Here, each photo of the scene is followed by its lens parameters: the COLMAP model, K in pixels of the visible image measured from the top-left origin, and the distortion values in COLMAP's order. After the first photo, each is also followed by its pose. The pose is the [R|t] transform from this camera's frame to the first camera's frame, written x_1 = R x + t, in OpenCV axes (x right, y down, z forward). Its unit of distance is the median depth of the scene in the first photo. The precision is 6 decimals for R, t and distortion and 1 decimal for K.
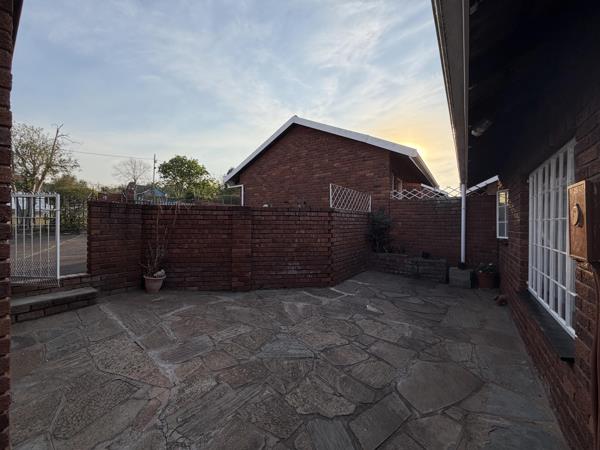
lens RADIAL K [[238.3, 0, 300.0], [0, 238.3, 225.0], [0, 0, 1]] dist [-0.001241, -0.000161]
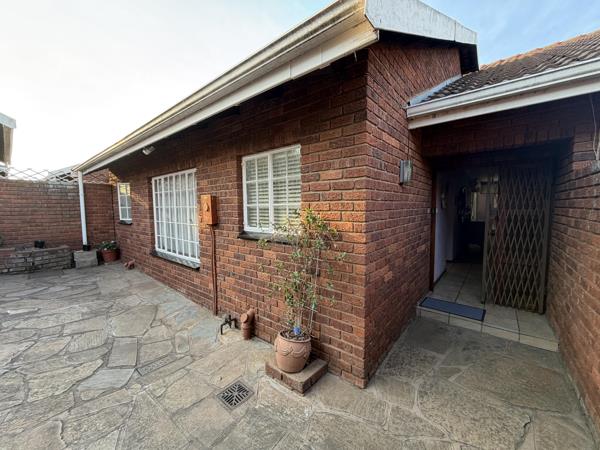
lens RADIAL K [[238.3, 0, 300.0], [0, 238.3, 225.0], [0, 0, 1]] dist [-0.001241, -0.000161]
pose [[0.068039, -0.081682, 0.994333, -0.568750], [0.009035, 0.996652, 0.081254, -0.021328], [-0.997642, 0.003456, 0.068549, -0.085196]]
